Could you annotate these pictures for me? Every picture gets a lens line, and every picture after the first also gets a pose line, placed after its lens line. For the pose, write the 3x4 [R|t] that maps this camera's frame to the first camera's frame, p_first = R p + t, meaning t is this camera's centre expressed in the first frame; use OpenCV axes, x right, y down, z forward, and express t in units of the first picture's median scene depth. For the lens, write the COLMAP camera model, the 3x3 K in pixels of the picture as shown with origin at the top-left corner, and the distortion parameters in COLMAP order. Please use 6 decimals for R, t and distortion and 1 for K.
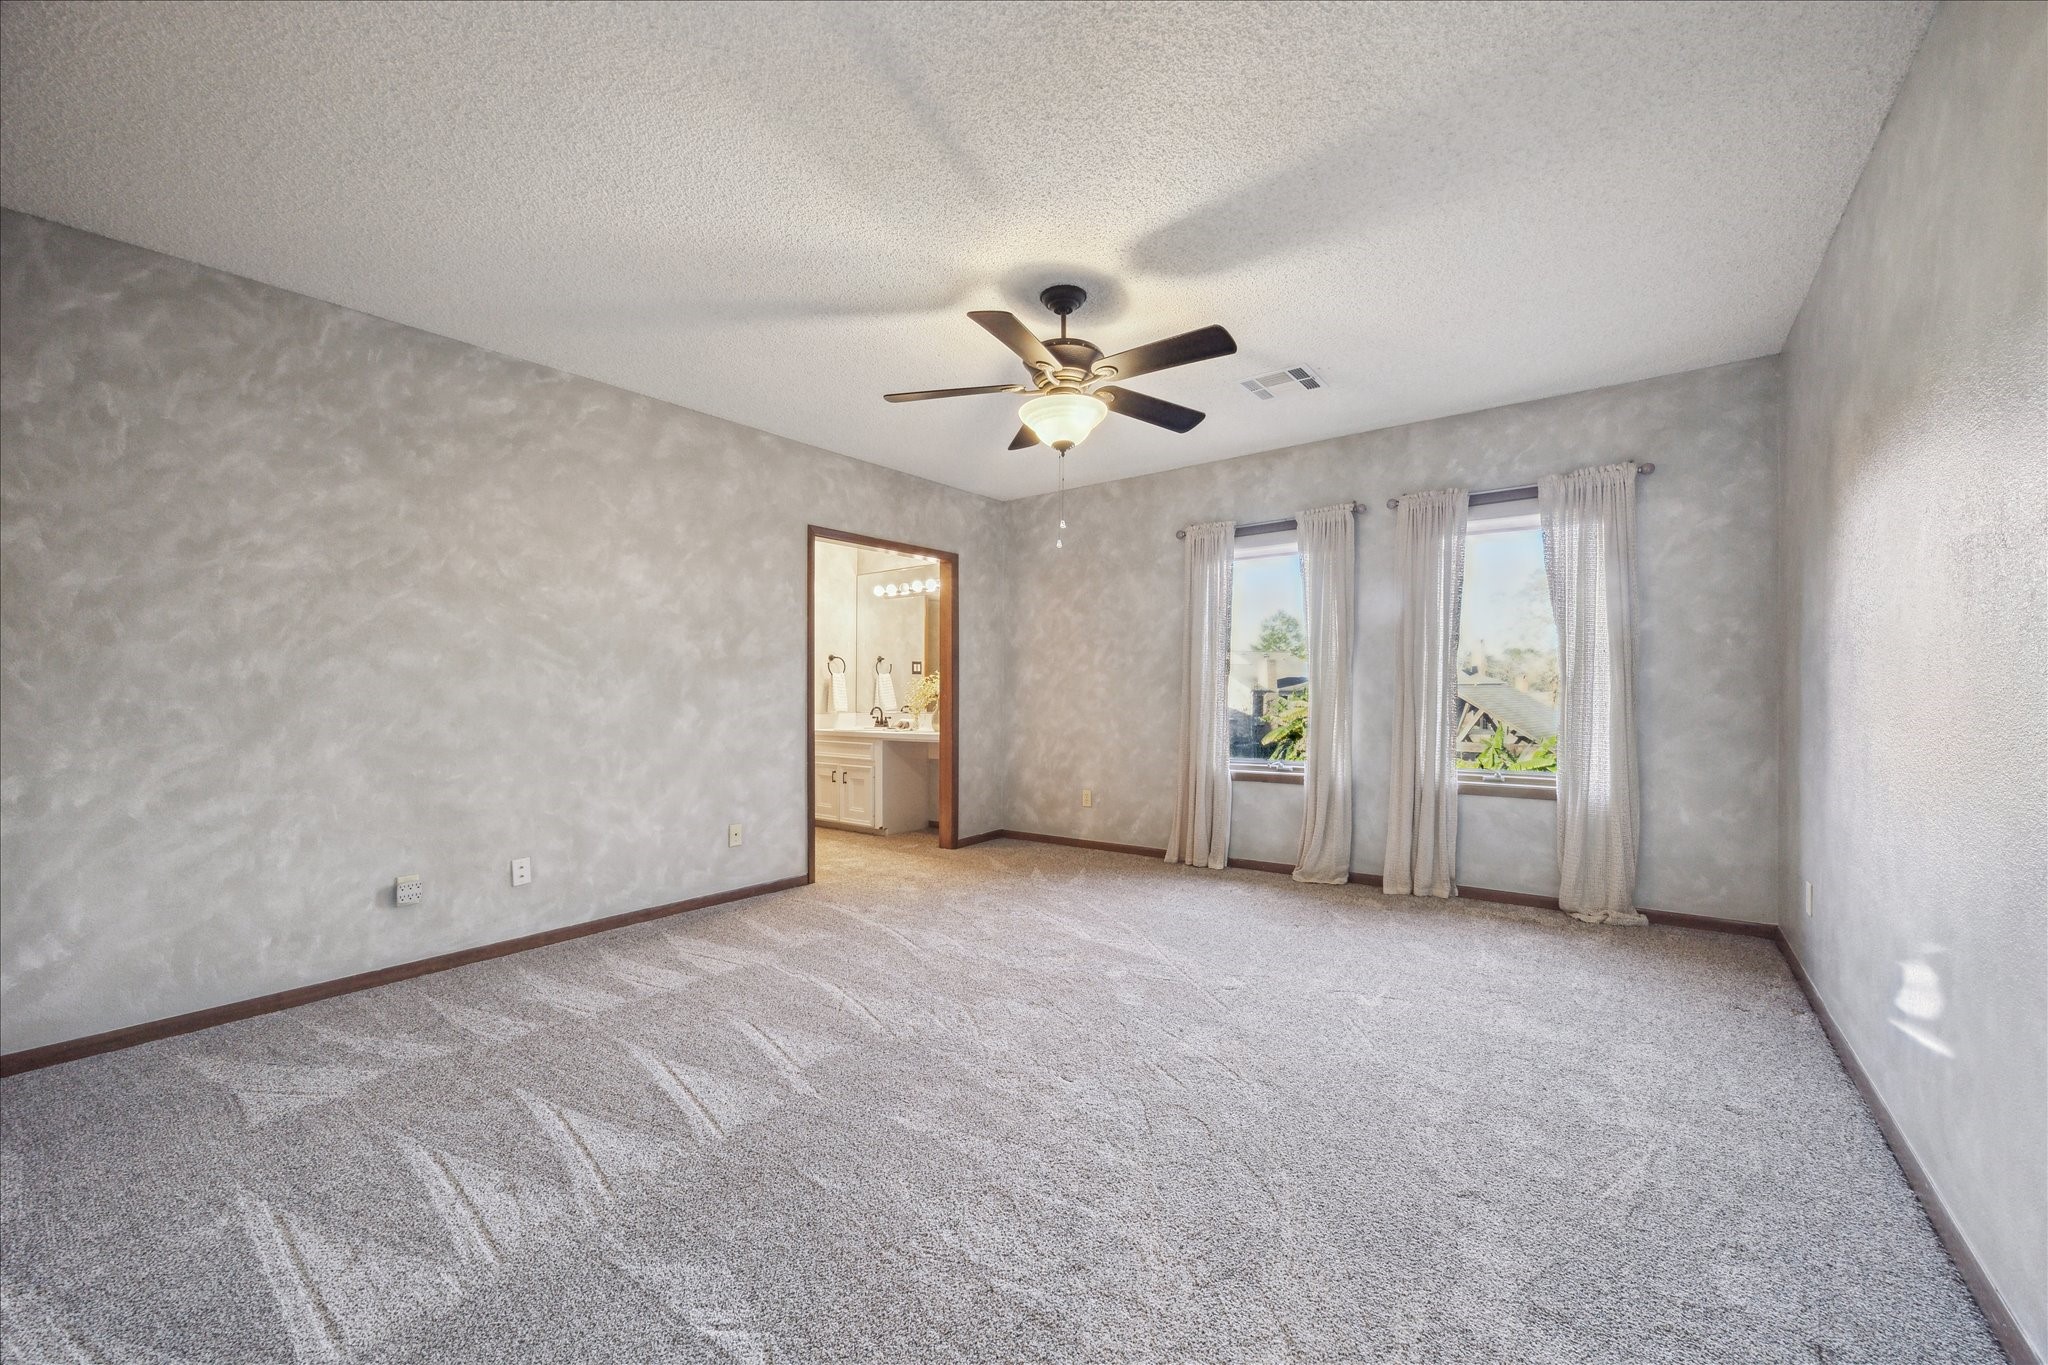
lens RADIAL K [[789.2, 0, 1029.3], [0, 789.2, 674.3], [0, 0, 1]] dist [-0.000314, 0.000049]
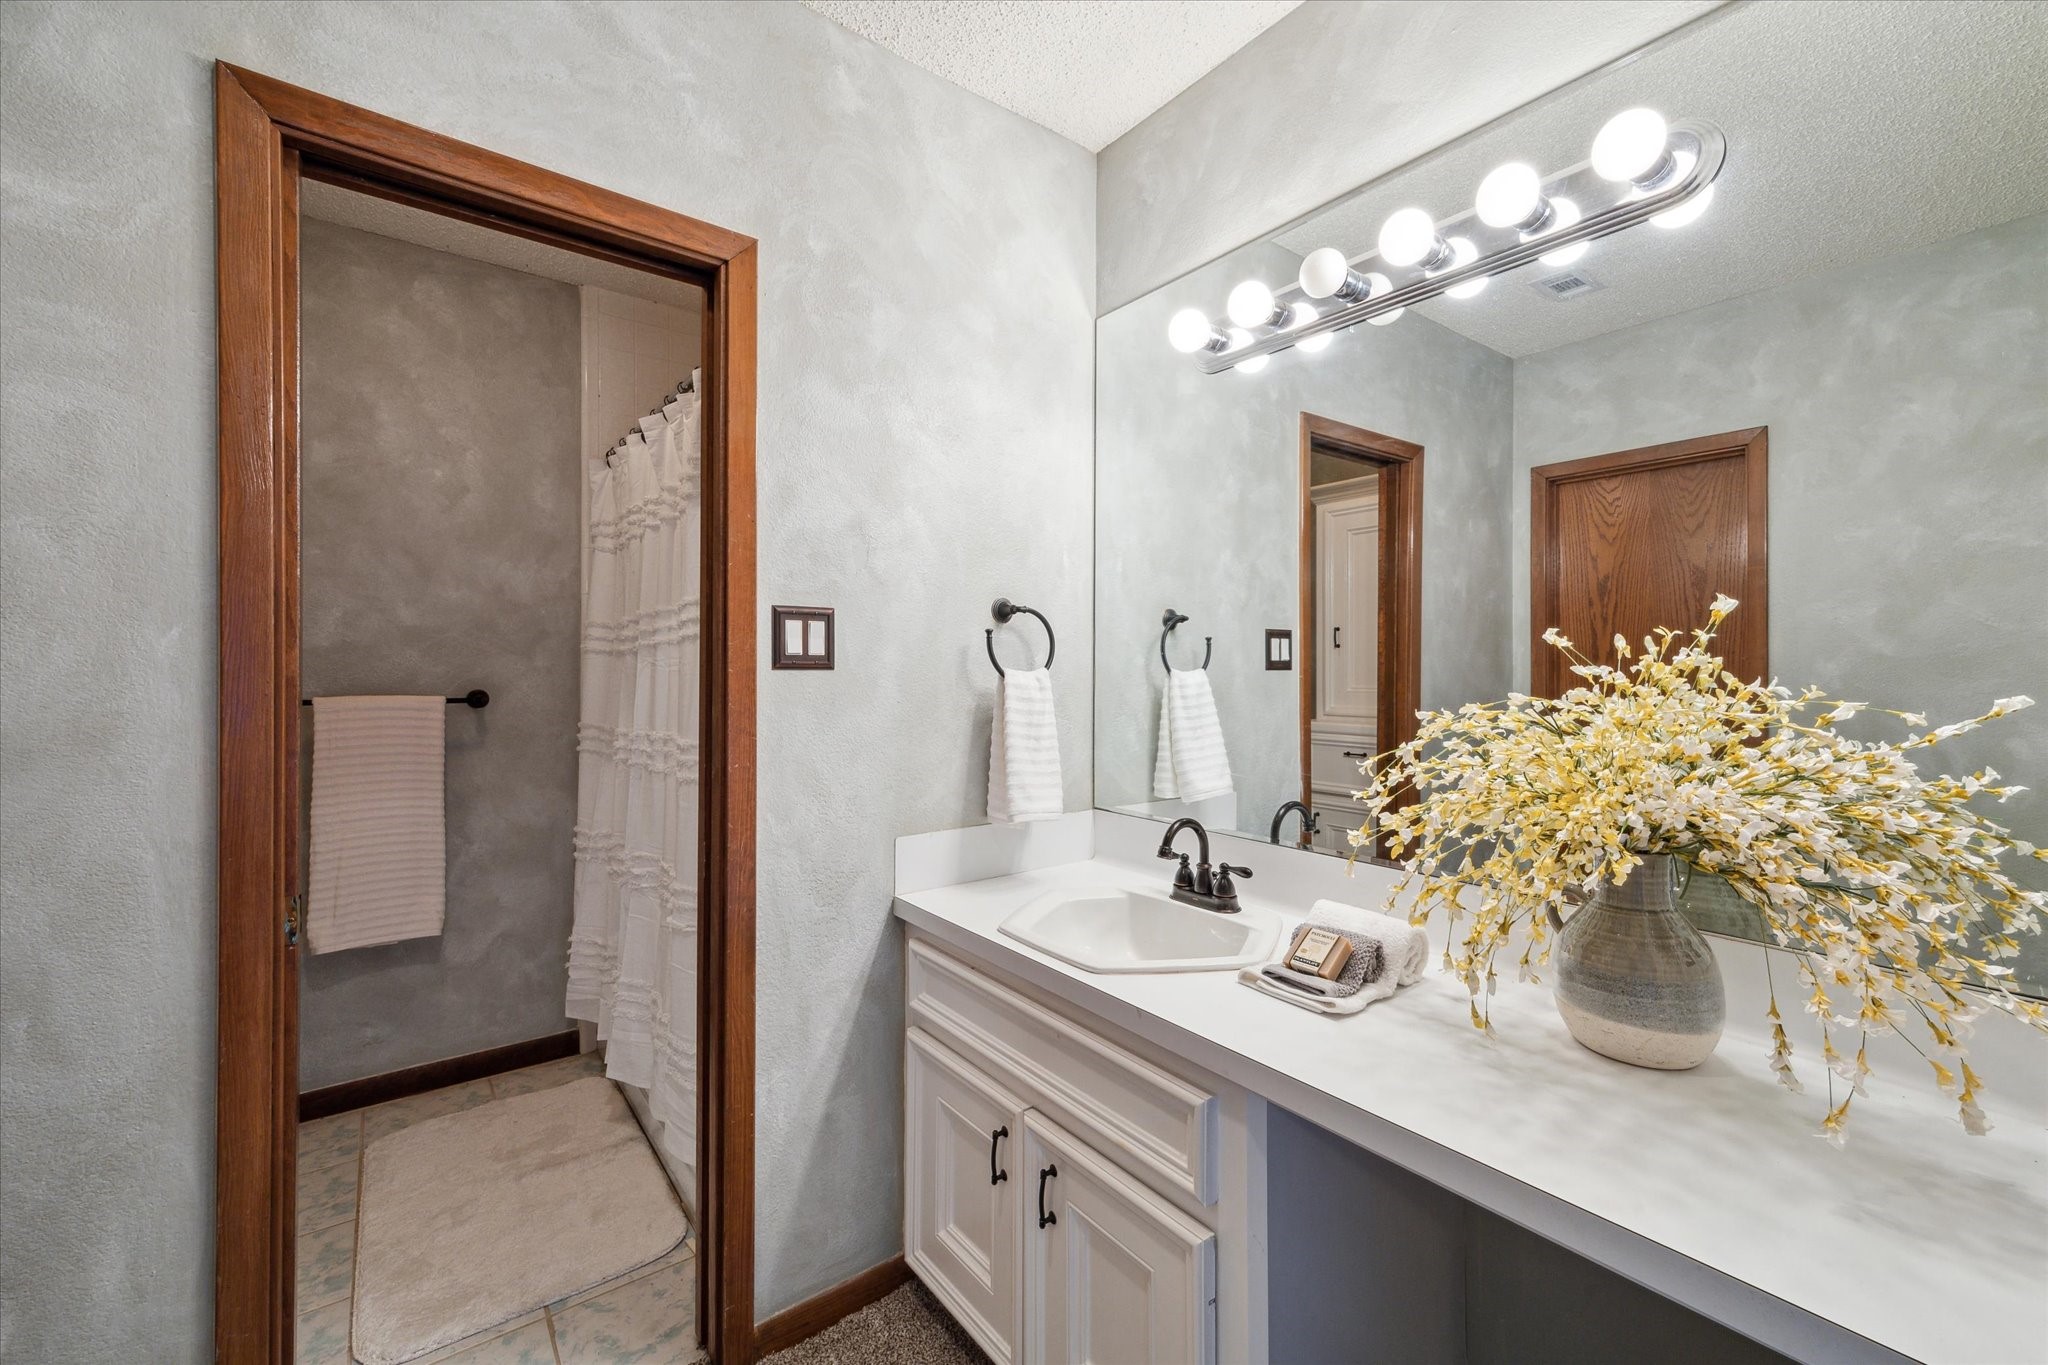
lens RADIAL K [[789.2, 0, 1029.3], [0, 789.2, 674.3], [0, 0, 1]] dist [-0.000314, 0.000049]
pose [[0.962130, 0.001329, -0.272588, -0.166669], [0.003176, 0.999866, 0.016082, -0.004127], [0.272573, -0.016339, 0.961996, 0.731397]]
